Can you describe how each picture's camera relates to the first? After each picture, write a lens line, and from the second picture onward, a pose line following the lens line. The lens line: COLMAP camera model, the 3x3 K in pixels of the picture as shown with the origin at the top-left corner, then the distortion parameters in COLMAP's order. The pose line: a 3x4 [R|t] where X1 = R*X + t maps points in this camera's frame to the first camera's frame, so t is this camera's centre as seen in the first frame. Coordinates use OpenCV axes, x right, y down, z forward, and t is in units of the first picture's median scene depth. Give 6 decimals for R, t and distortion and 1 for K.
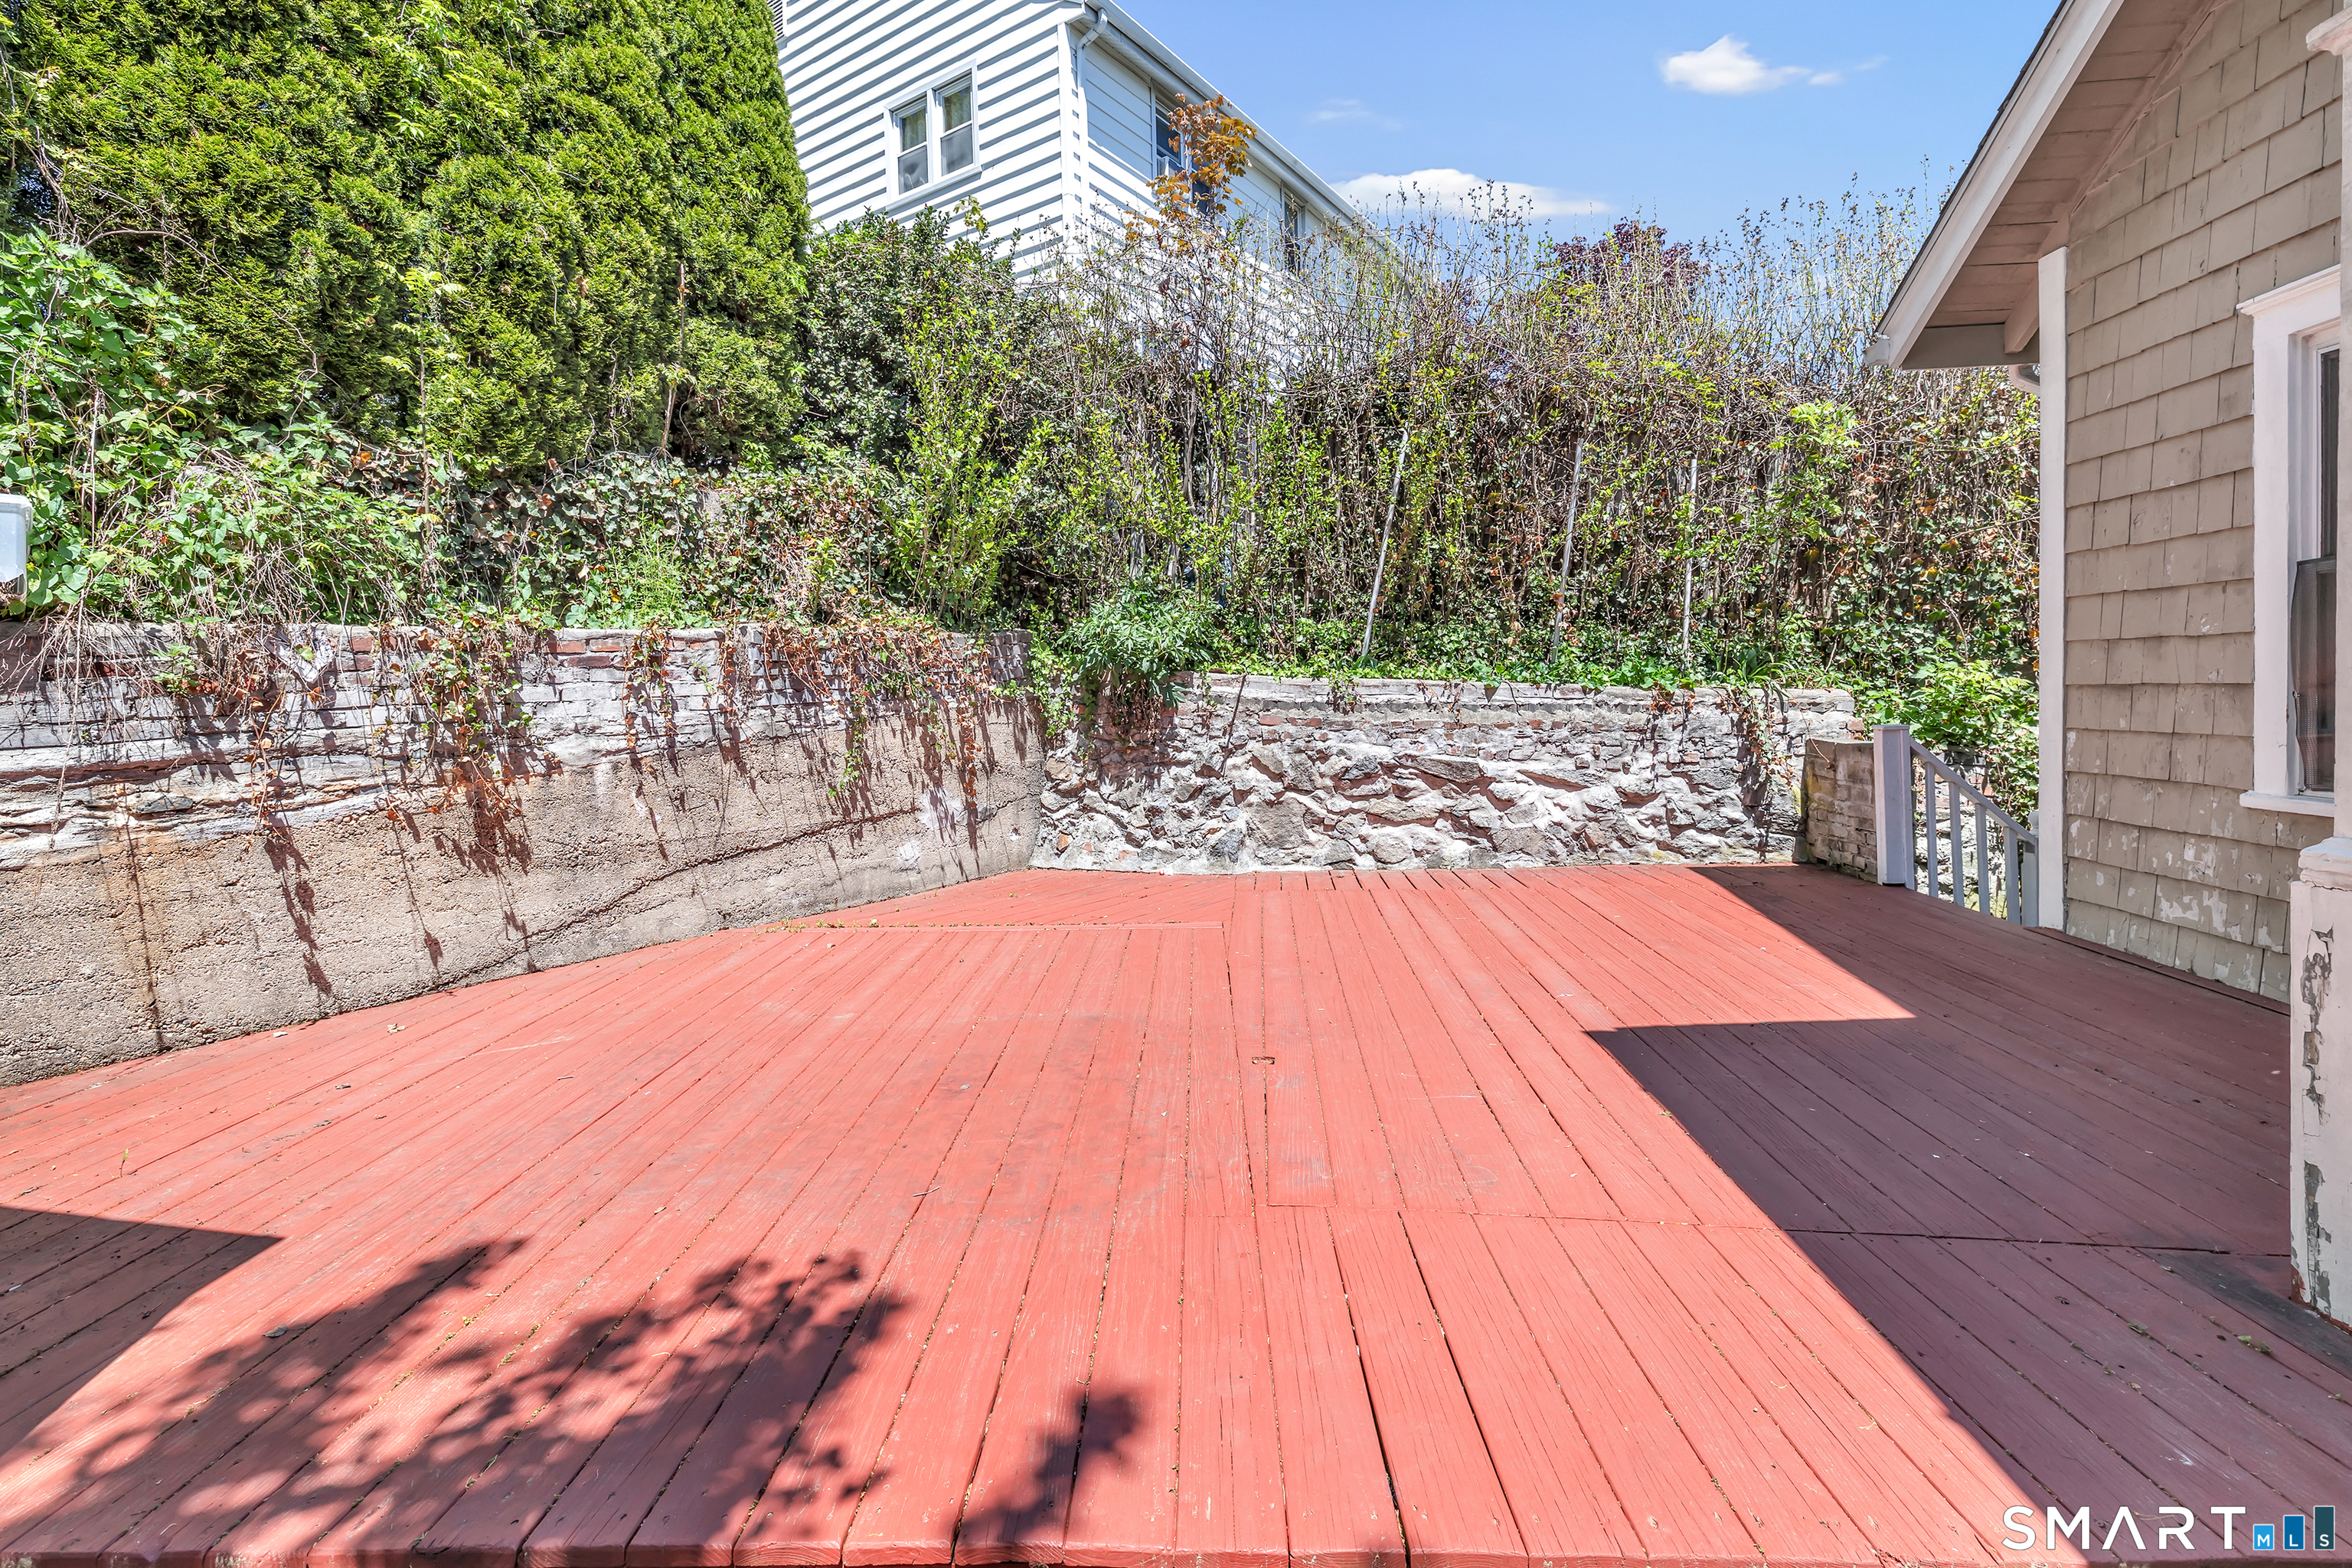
lens RADIAL K [[1048.5, 0, 1182.9], [0, 1048.5, 692.8], [0, 0, 1]] dist [0.005774, 0.001862]
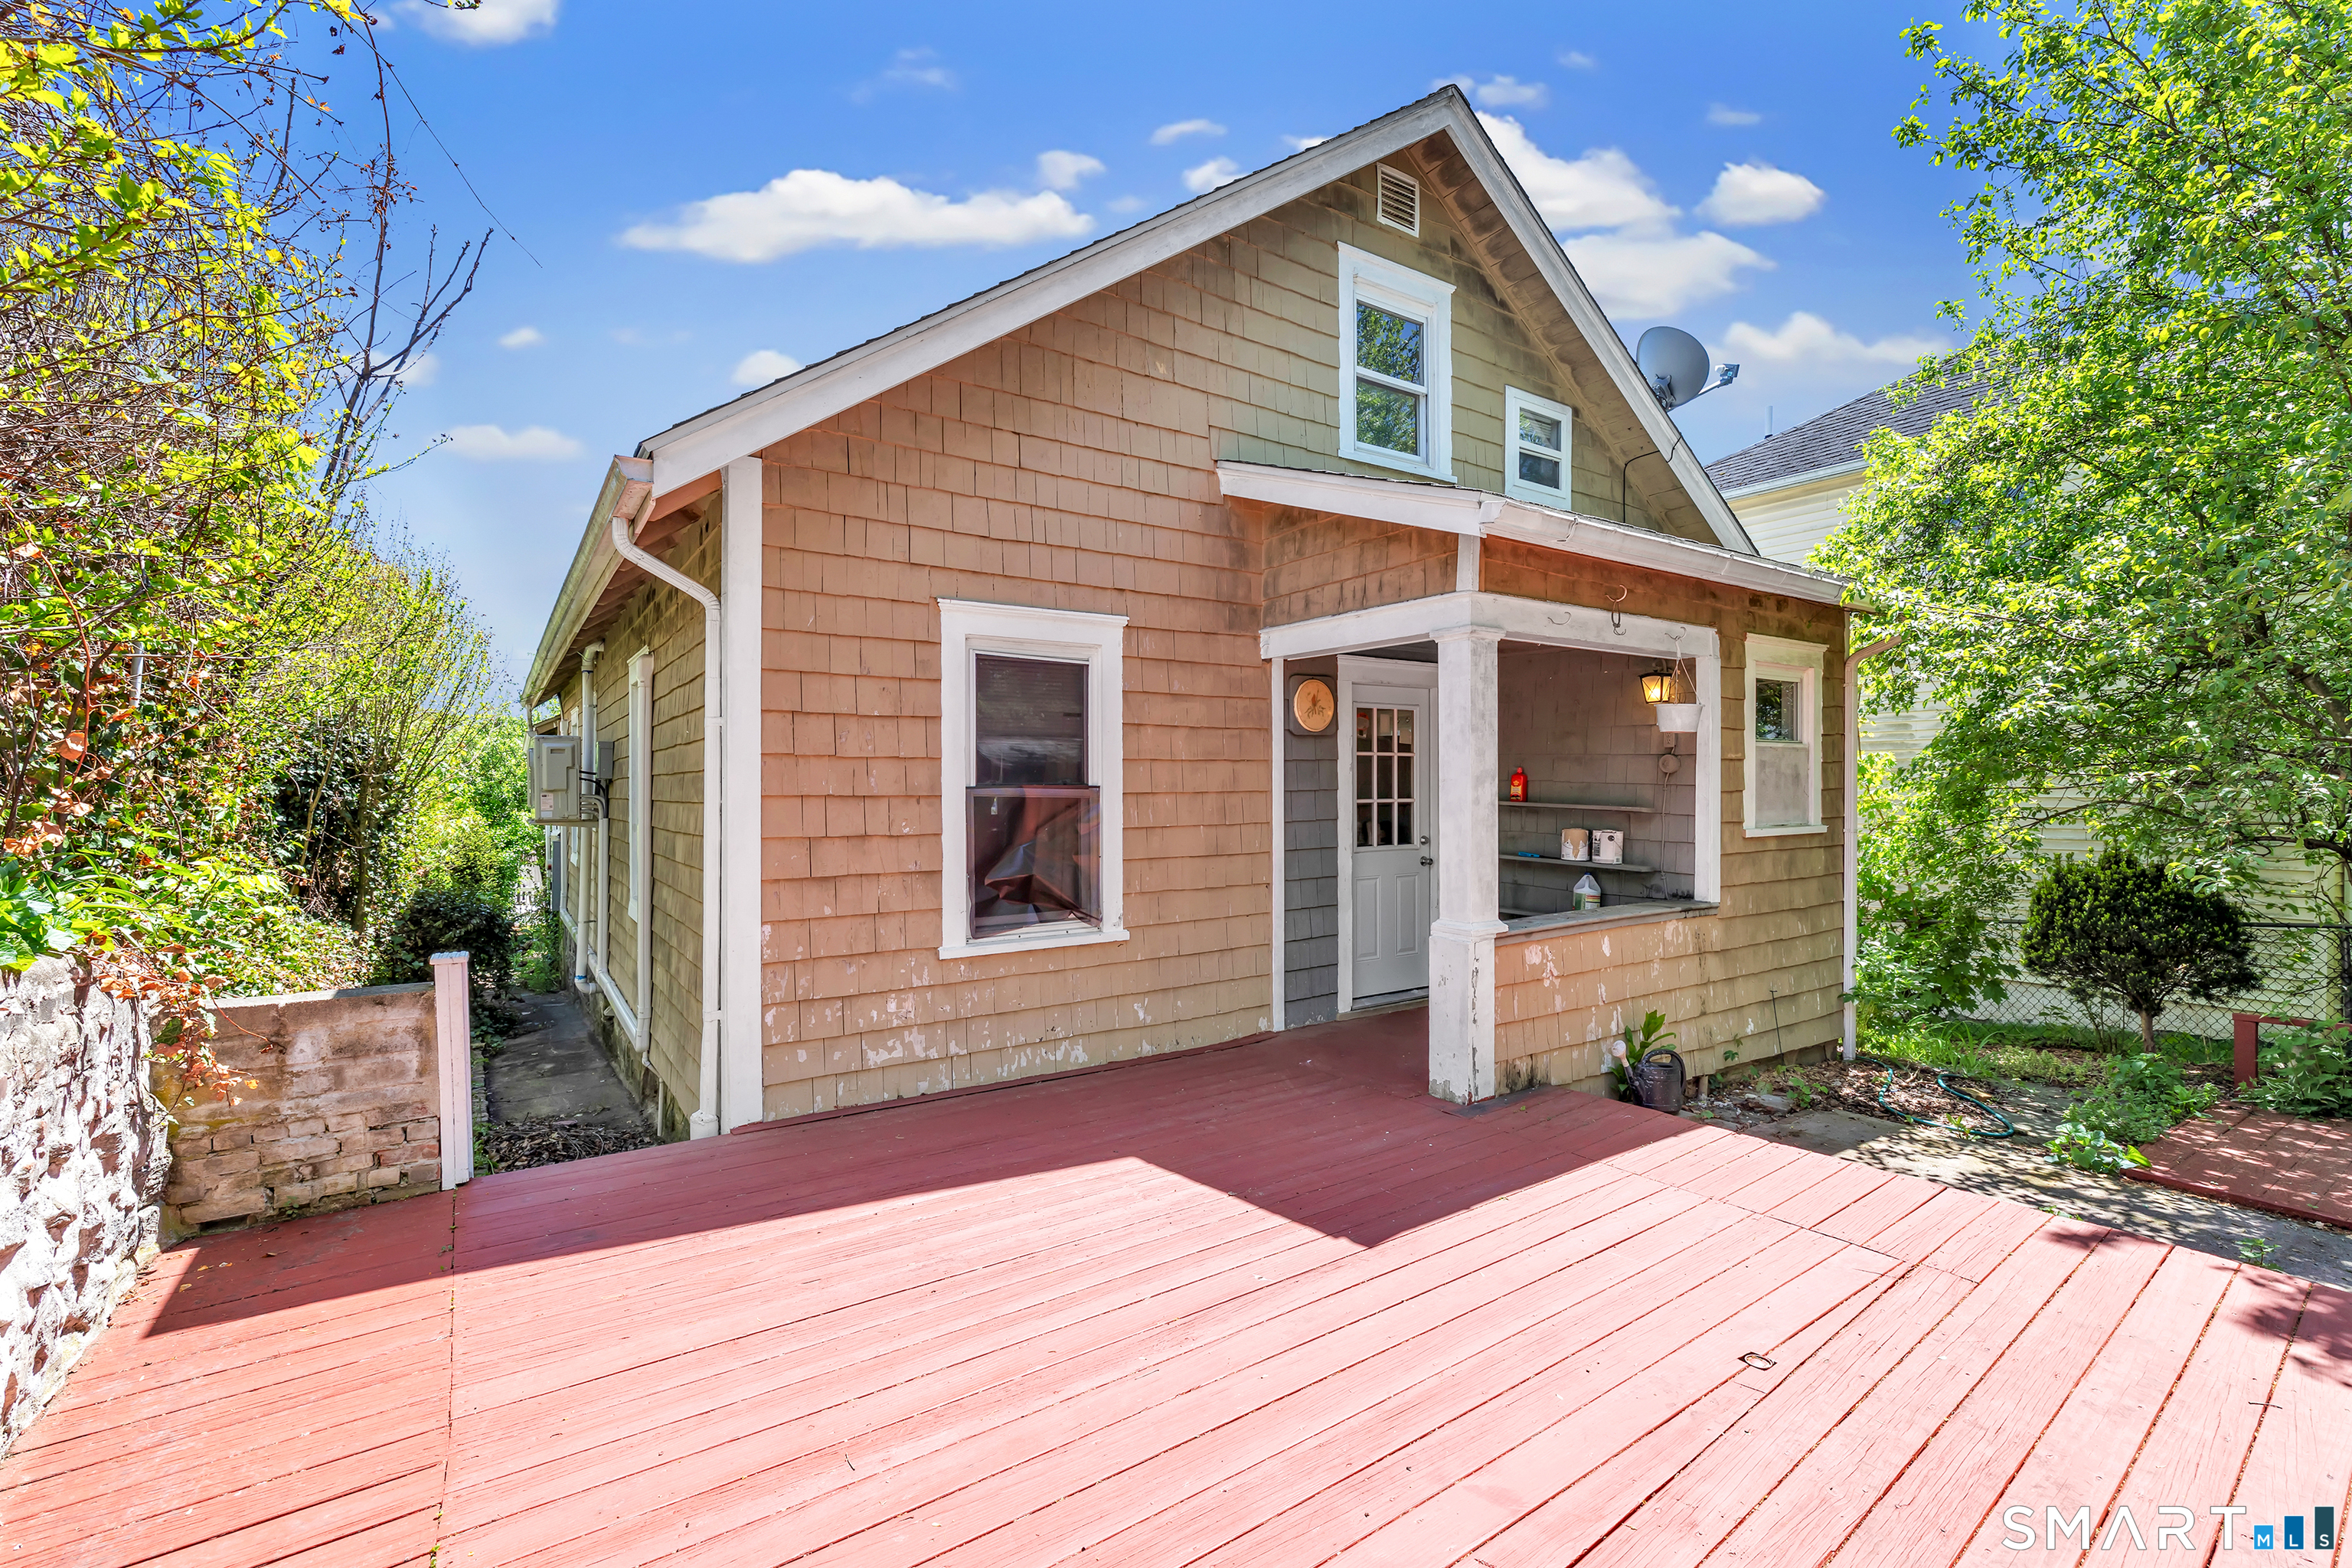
lens RADIAL K [[1048.5, 0, 1159.4], [0, 1048.5, 787.5], [0, 0, 1]] dist [0.005774, 0.001862]
pose [[-0.622959, 0.016297, 0.782085, -0.214351], [0.018626, 0.999809, -0.005998, -0.086171], [-0.782033, 0.010831, -0.623143, 1.346576]]
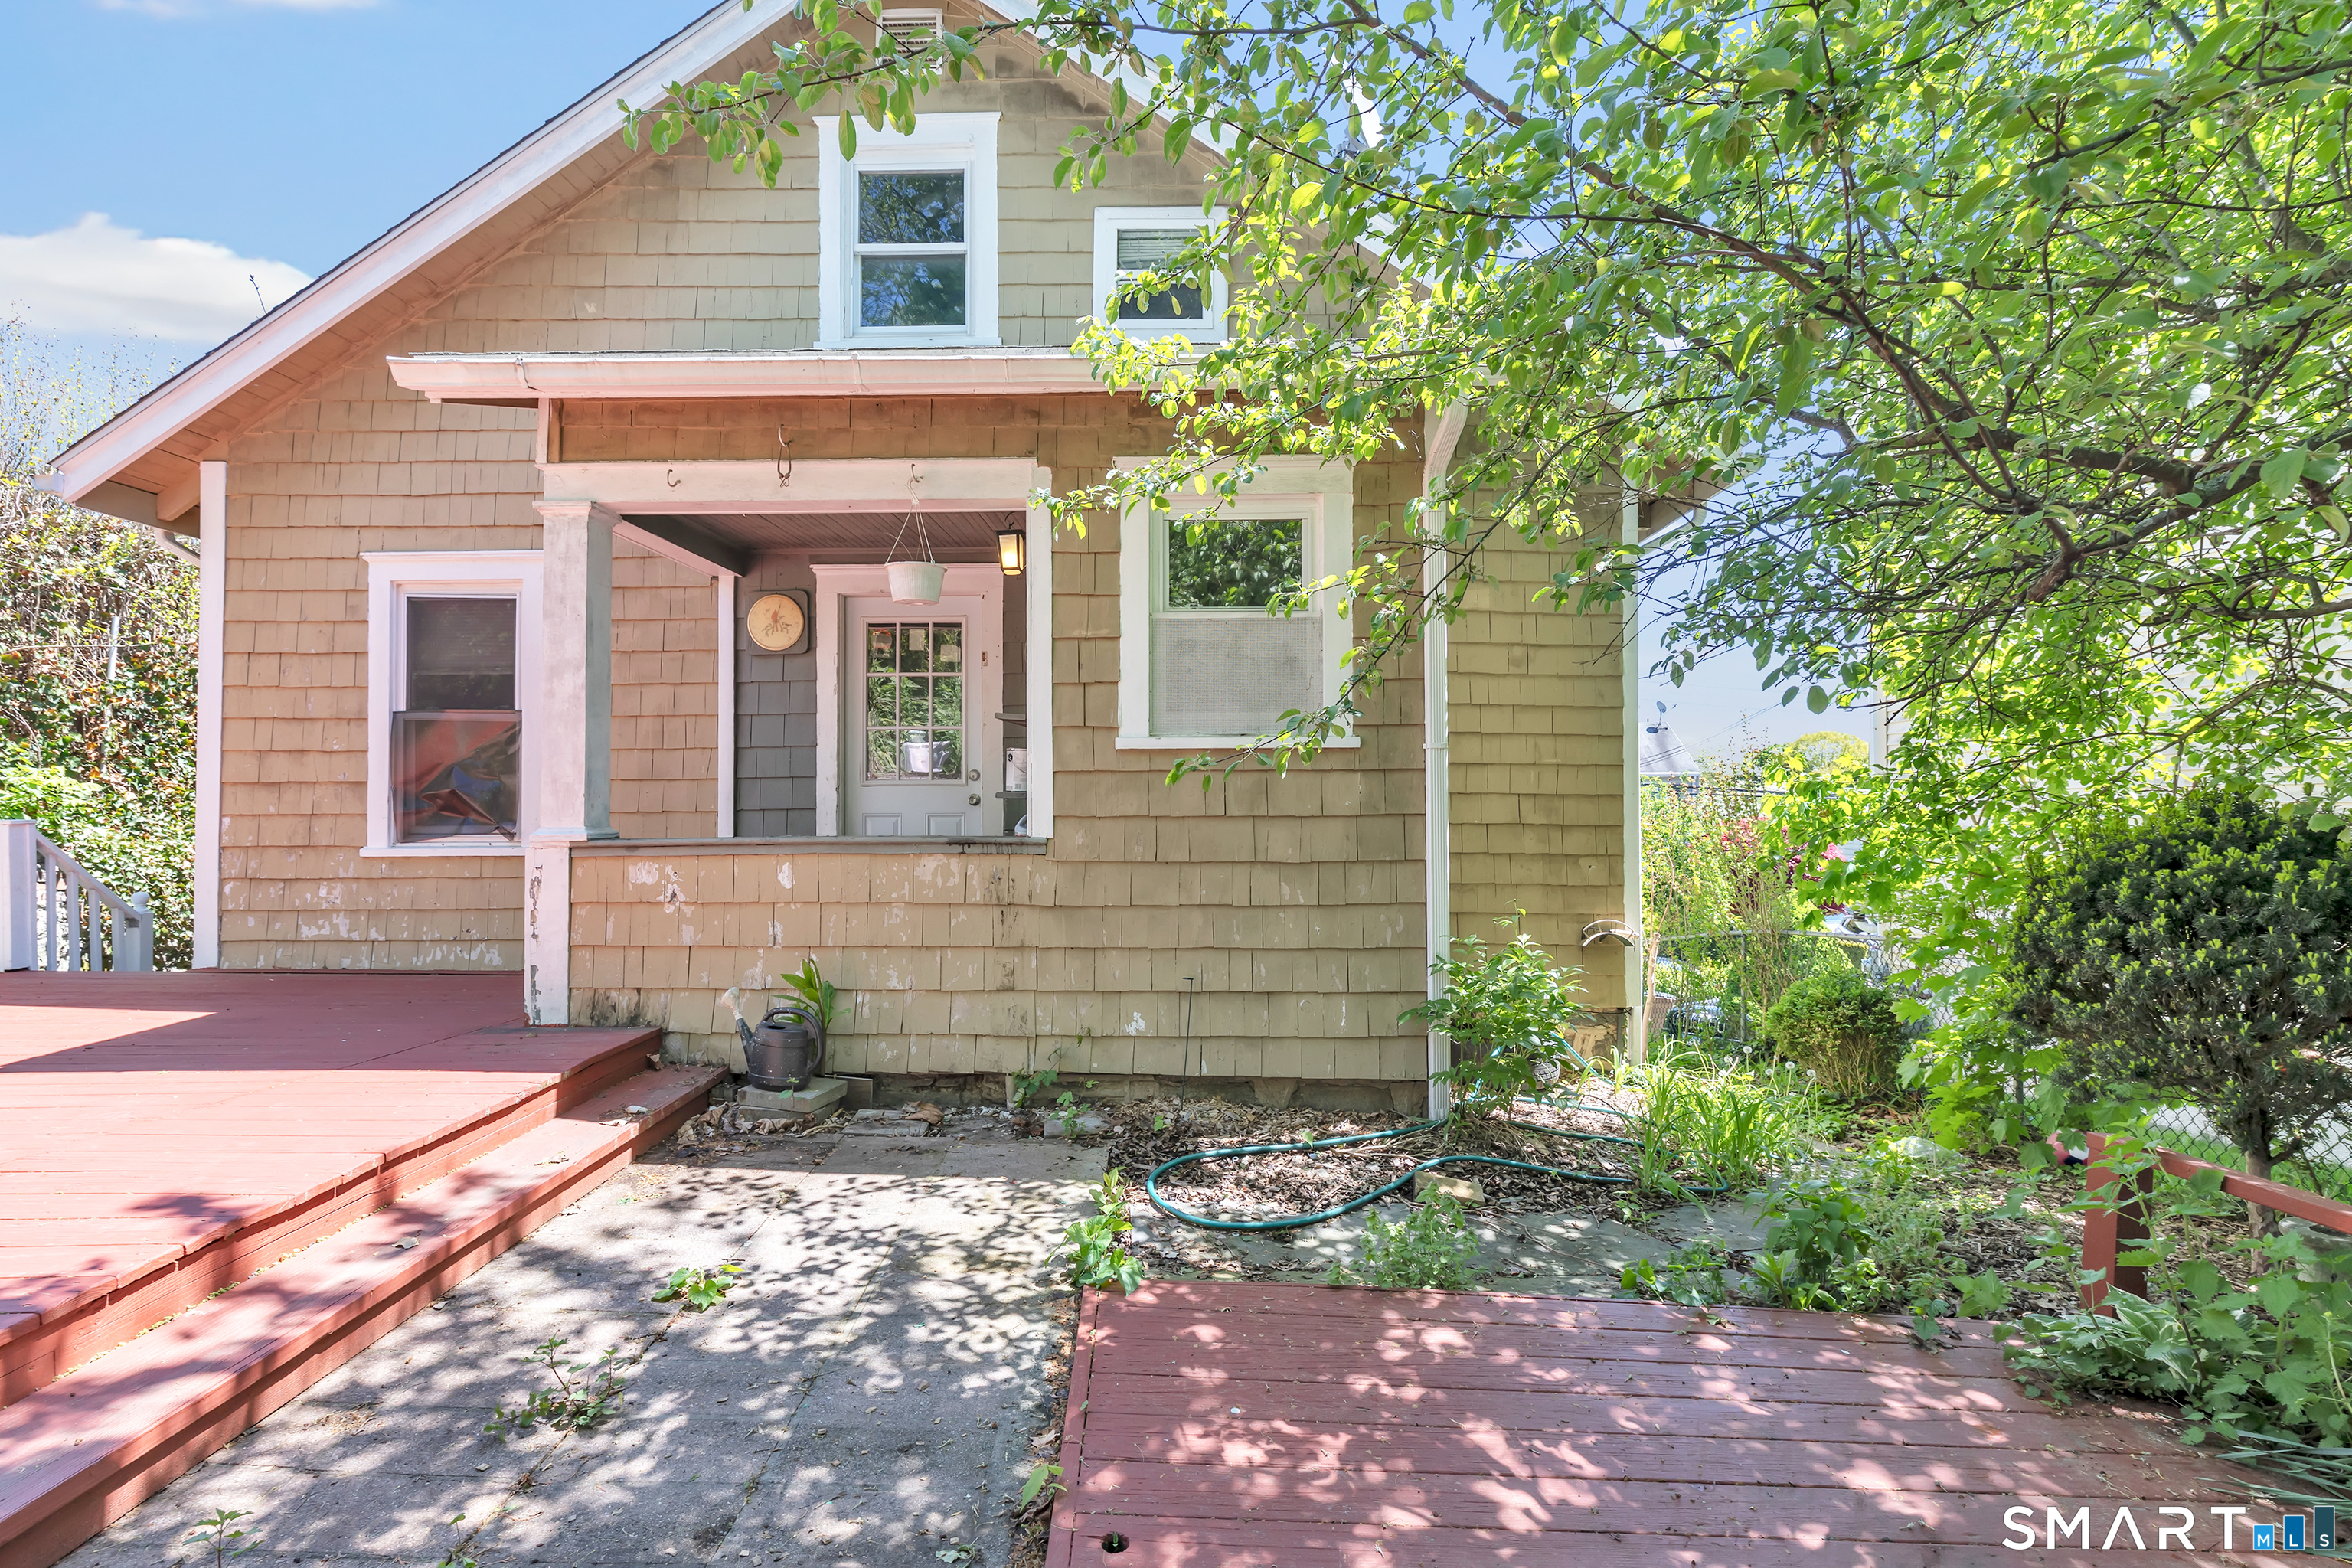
lens RADIAL K [[1048.5, 0, 1156.3], [0, 1048.5, 798.5], [0, 0, 1]] dist [0.005774, 0.001862]
pose [[-0.062030, 0.021672, 0.997839, -0.588375], [0.010642, 0.999722, -0.021051, 0.053770], [-0.998018, 0.009314, -0.062243, -0.111865]]
